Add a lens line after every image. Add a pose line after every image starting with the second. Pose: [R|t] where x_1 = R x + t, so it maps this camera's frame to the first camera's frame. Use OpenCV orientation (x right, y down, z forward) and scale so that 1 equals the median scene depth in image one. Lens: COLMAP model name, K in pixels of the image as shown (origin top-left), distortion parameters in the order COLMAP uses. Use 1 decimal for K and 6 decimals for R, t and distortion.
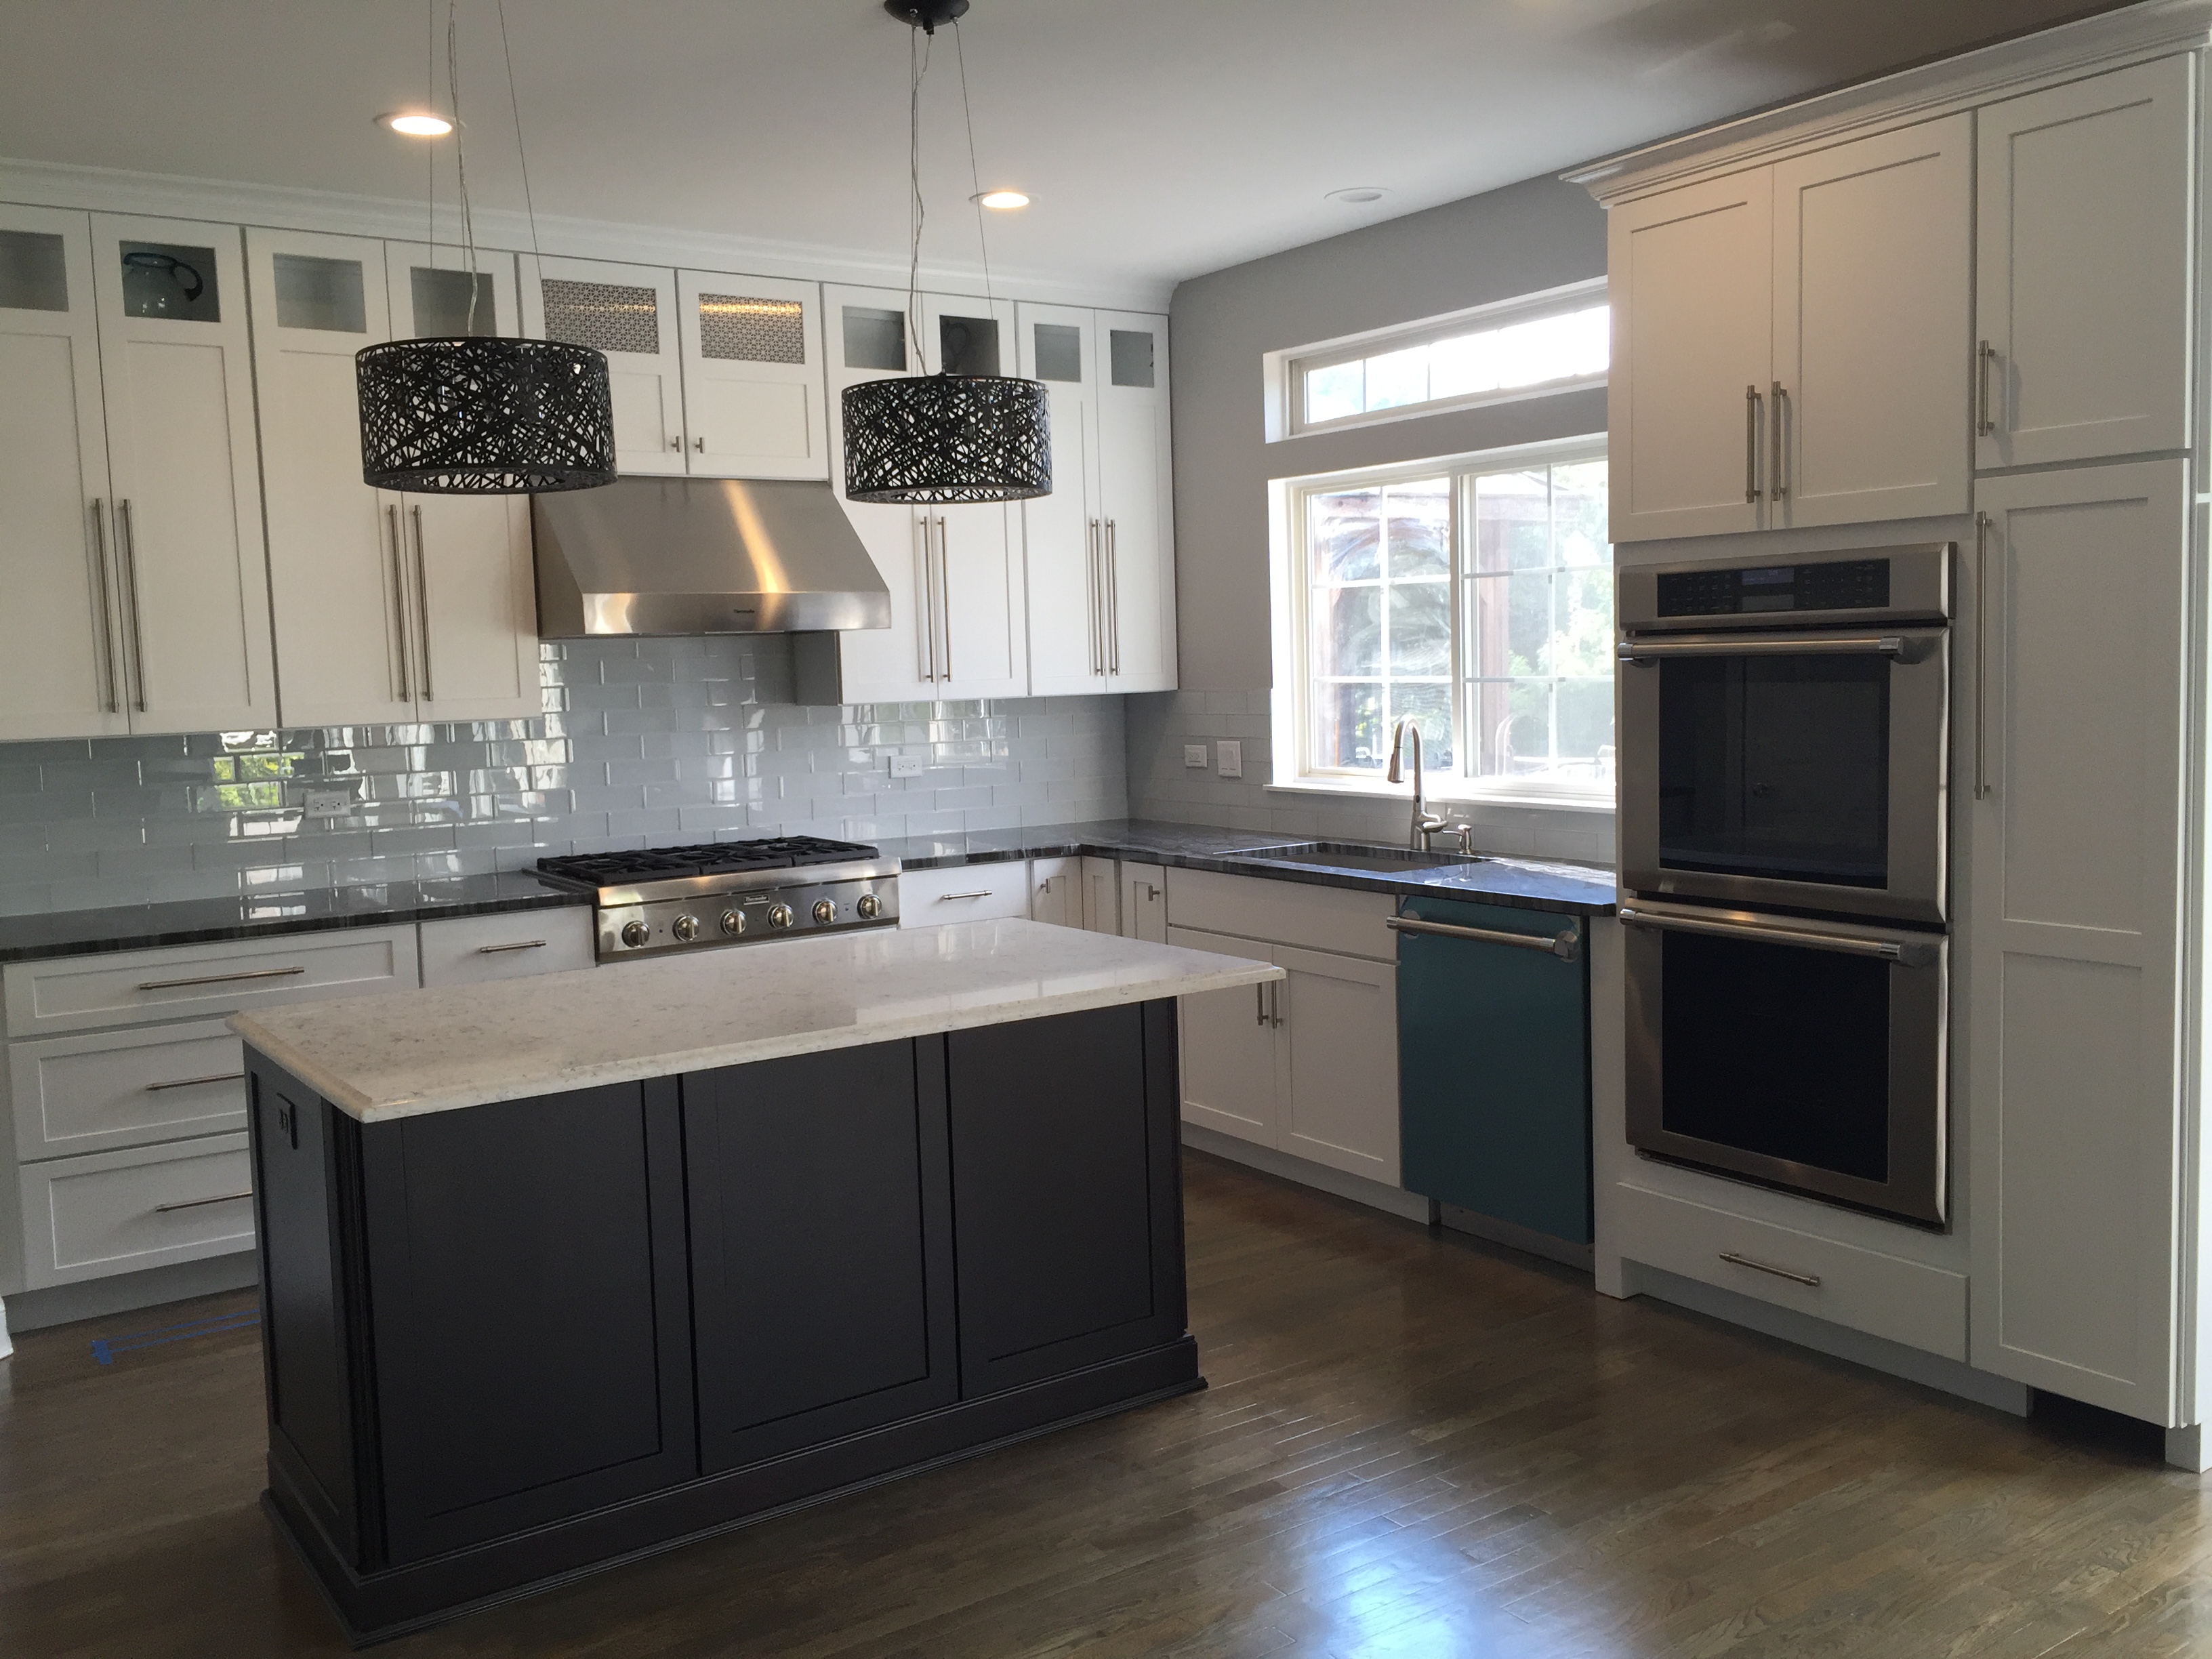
lens RADIAL K [[1891.8, 0, 1103.0], [0, 1891.8, 840.6], [0, 0, 1]] dist [0.076682, -0.094383]
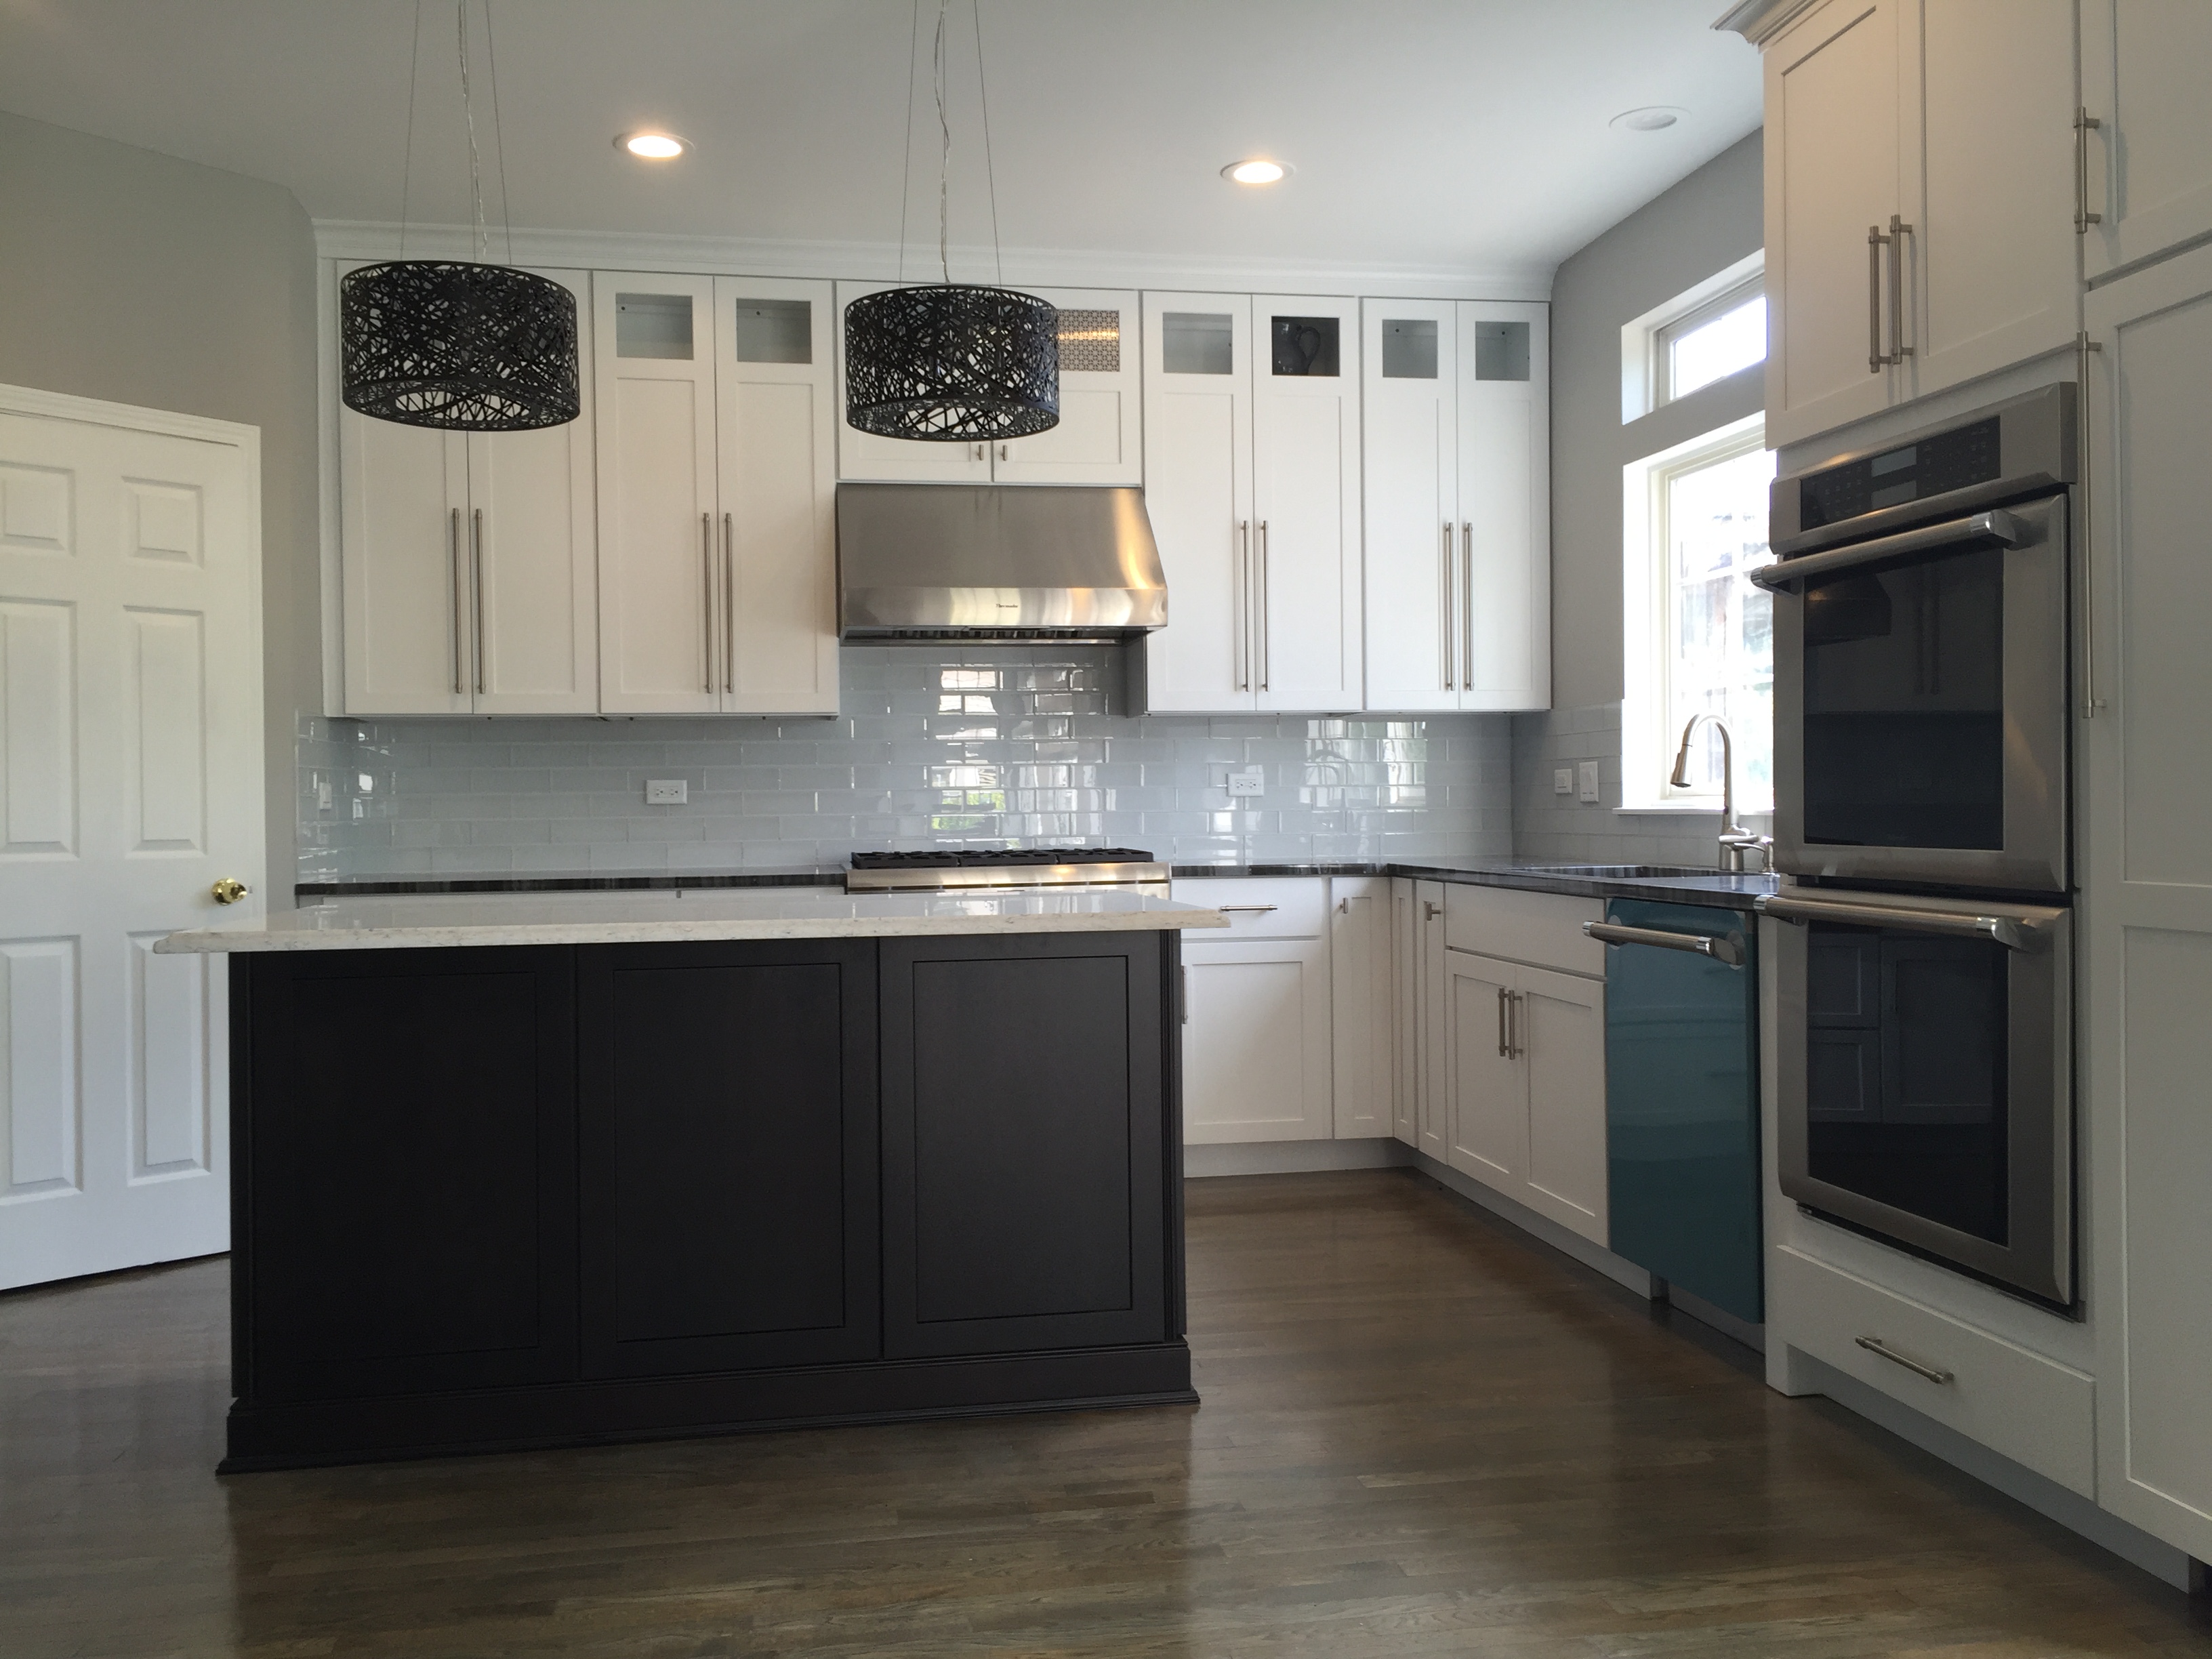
lens RADIAL K [[1891.8, 0, 1105.1], [0, 1891.8, 839.2], [0, 0, 1]] dist [0.076682, -0.094383]
pose [[0.908708, 0.025637, -0.416644, 0.338101], [-0.055320, 0.996705, -0.059324, 0.071839], [0.413750, 0.076957, 0.907132, 0.139968]]
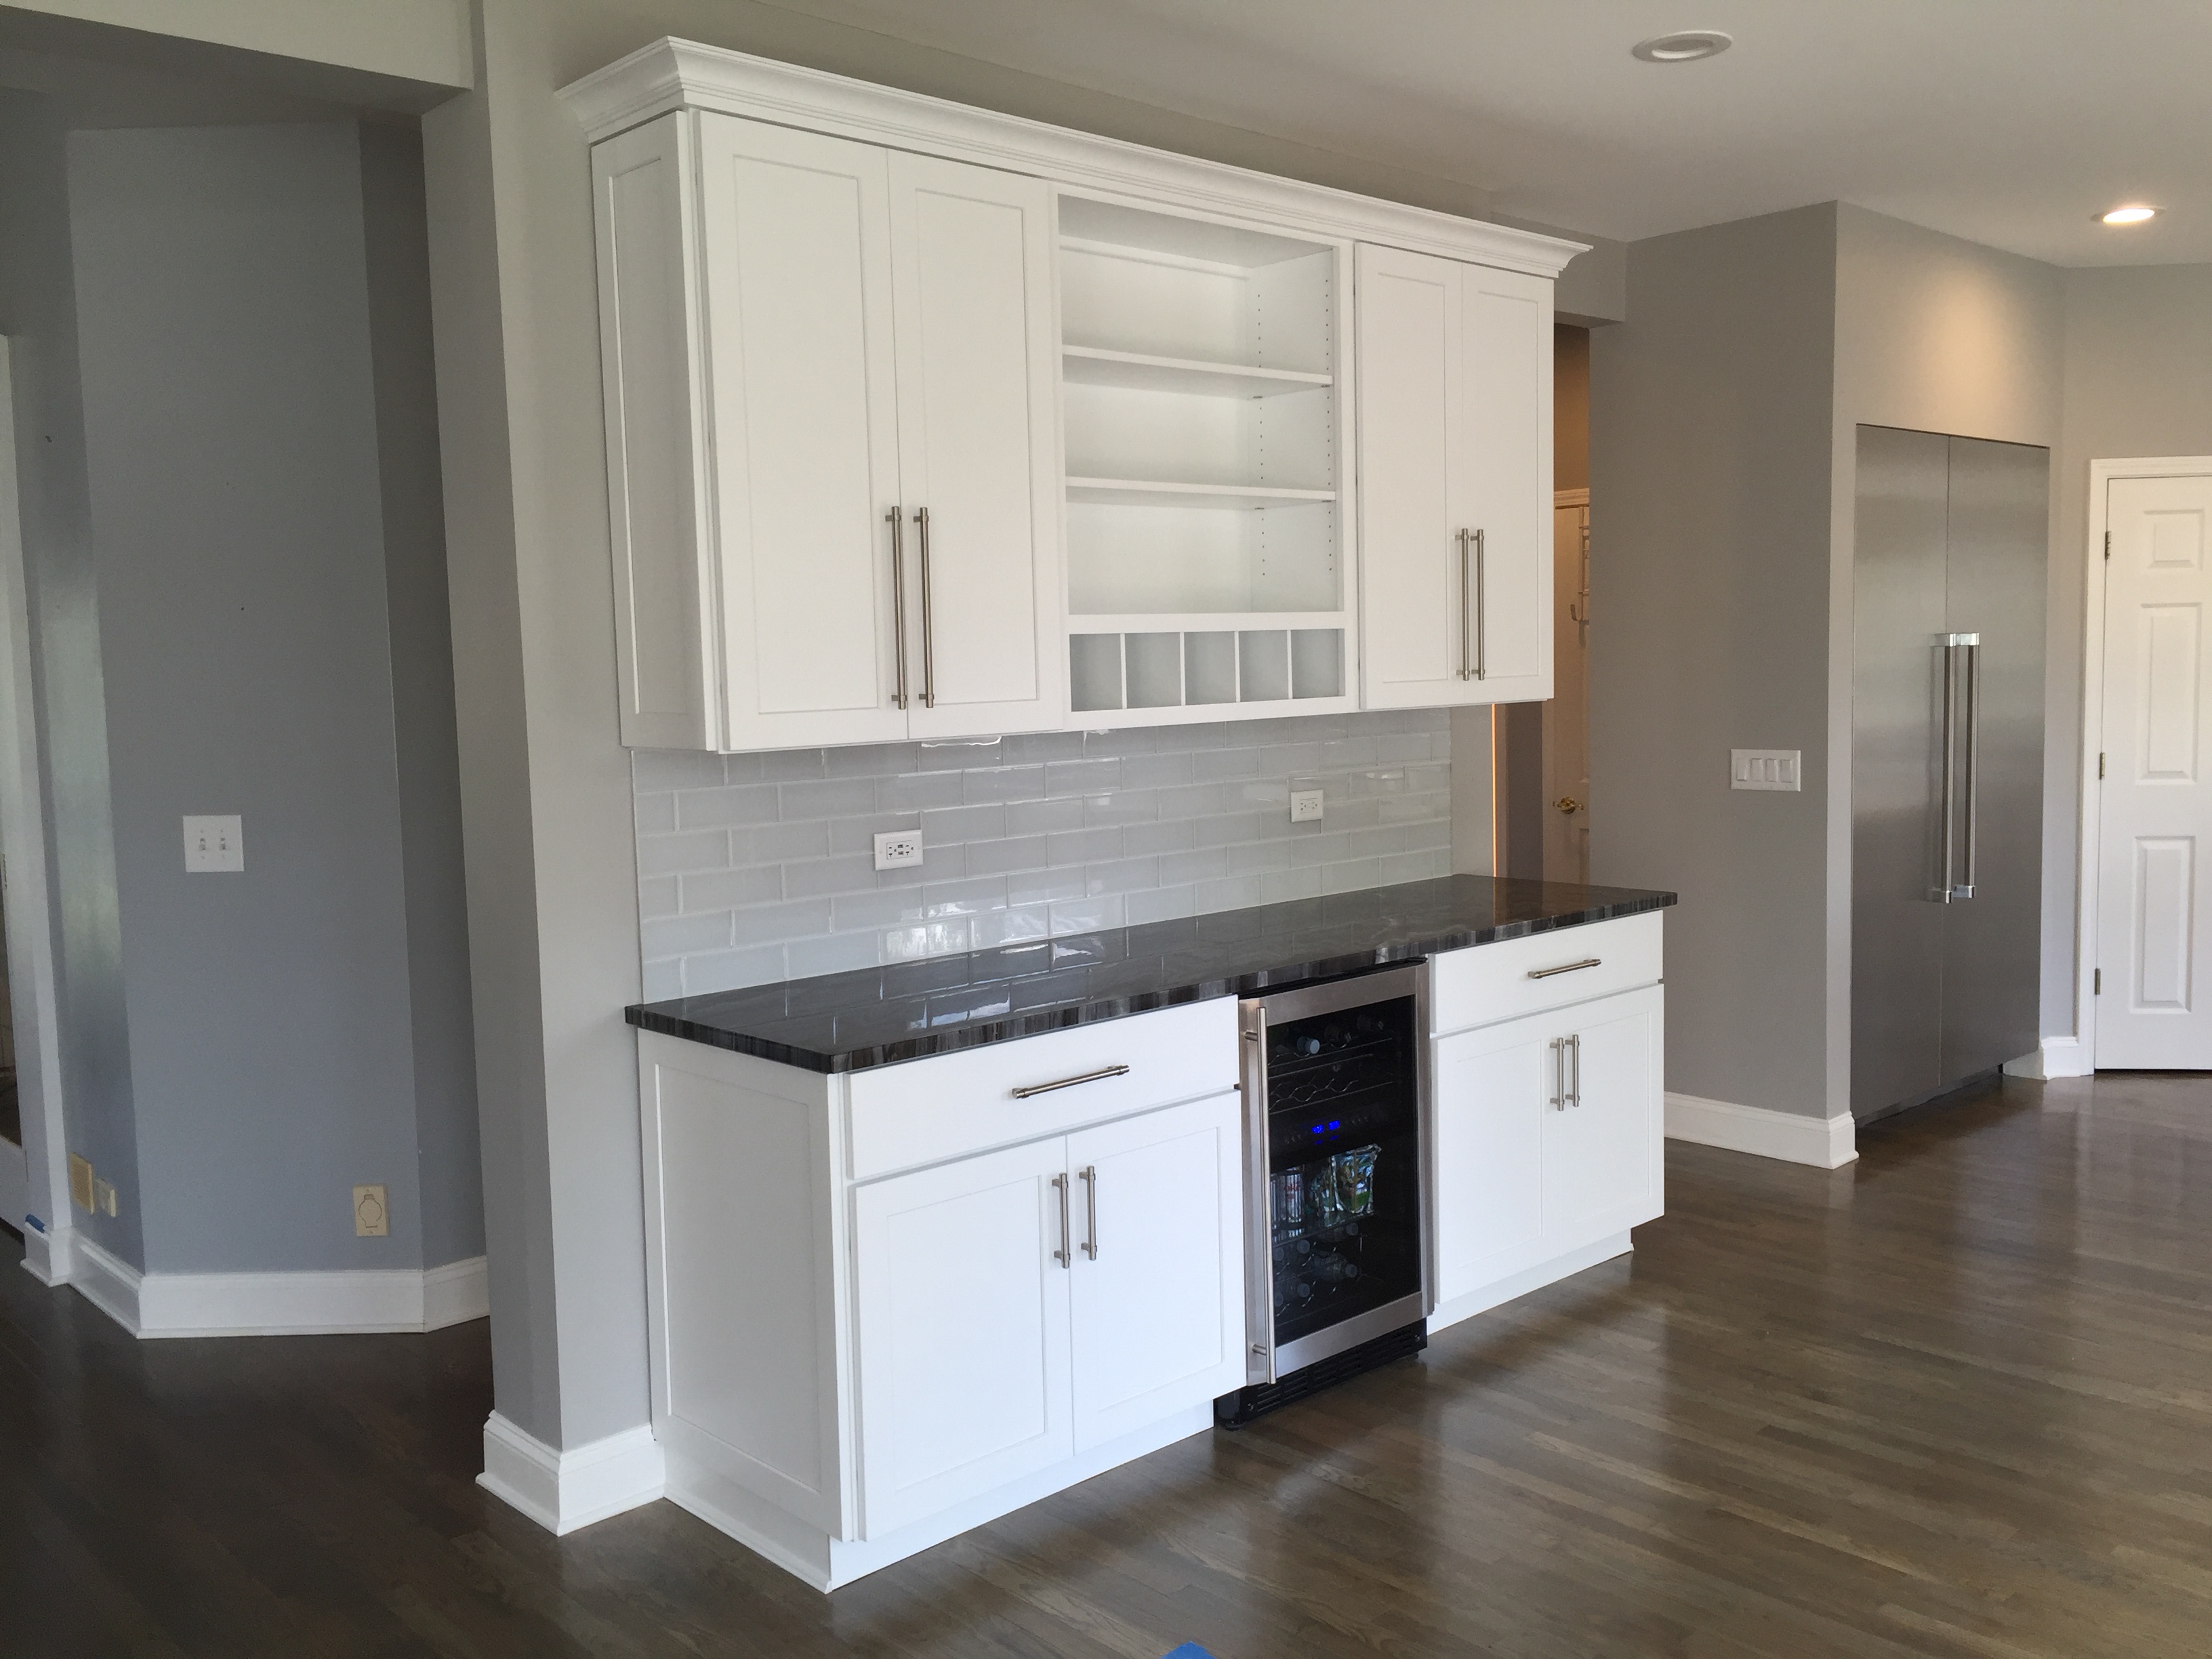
lens RADIAL K [[1891.8, 0, 1096.8], [0, 1891.8, 820.7], [0, 0, 1]] dist [0.076682, -0.094383]
pose [[0.147686, 0.109878, -0.982912, 0.741801], [-0.070426, 0.992455, 0.100363, -0.008404], [0.986524, 0.054400, 0.154310, -0.215897]]
